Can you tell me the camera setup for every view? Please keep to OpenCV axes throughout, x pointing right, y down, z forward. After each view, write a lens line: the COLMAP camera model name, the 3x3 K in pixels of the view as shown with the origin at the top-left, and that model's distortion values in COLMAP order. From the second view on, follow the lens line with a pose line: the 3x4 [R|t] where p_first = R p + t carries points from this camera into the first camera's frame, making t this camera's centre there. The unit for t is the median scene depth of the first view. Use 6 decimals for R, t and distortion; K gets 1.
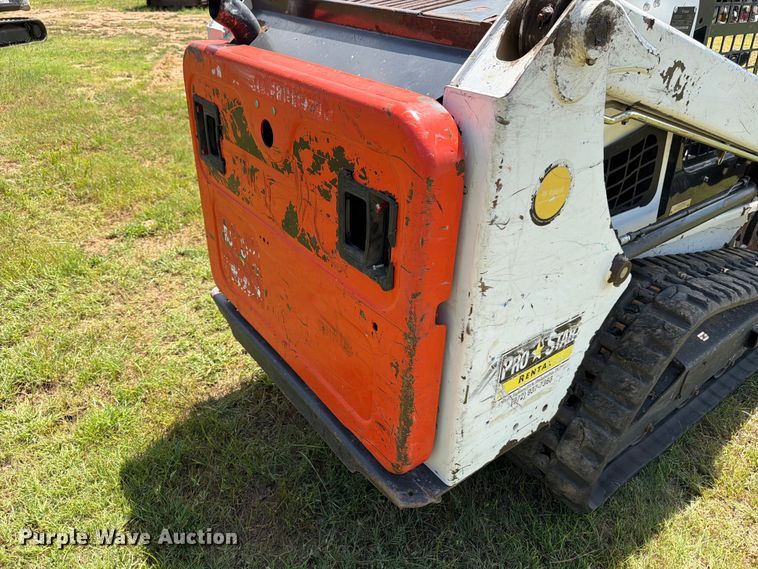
lens RADIAL K [[535.5, 0, 381.7], [0, 535.5, 287.3], [0, 0, 1]] dist [0.048199, -0.061549]
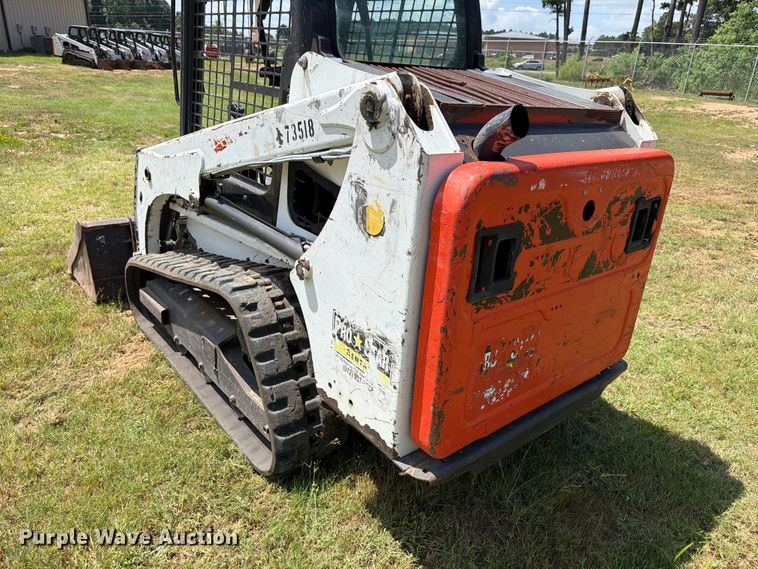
lens RADIAL K [[535.5, 0, 381.7], [0, 535.5, 284.5], [0, 0, 1]] dist [0.048199, -0.061549]
pose [[-0.040351, -0.411337, 0.910590, -1.366125], [0.445162, 0.808487, 0.384941, -0.818052], [-0.894540, 0.420893, 0.150488, 1.270361]]
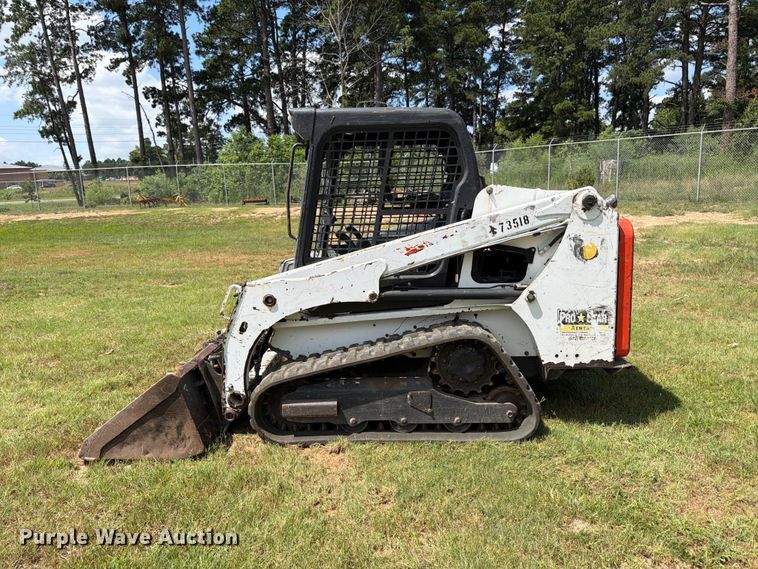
lens RADIAL K [[542.8, 0, 389.1], [0, 542.8, 275.2], [0, 0, 1]] dist [0.015817, -0.024294]
pose [[-0.784606, -0.099891, 0.611895, -1.090954], [0.321723, 0.778063, 0.539549, -1.993126], [-0.529988, 0.620194, -0.578336, 3.293702]]
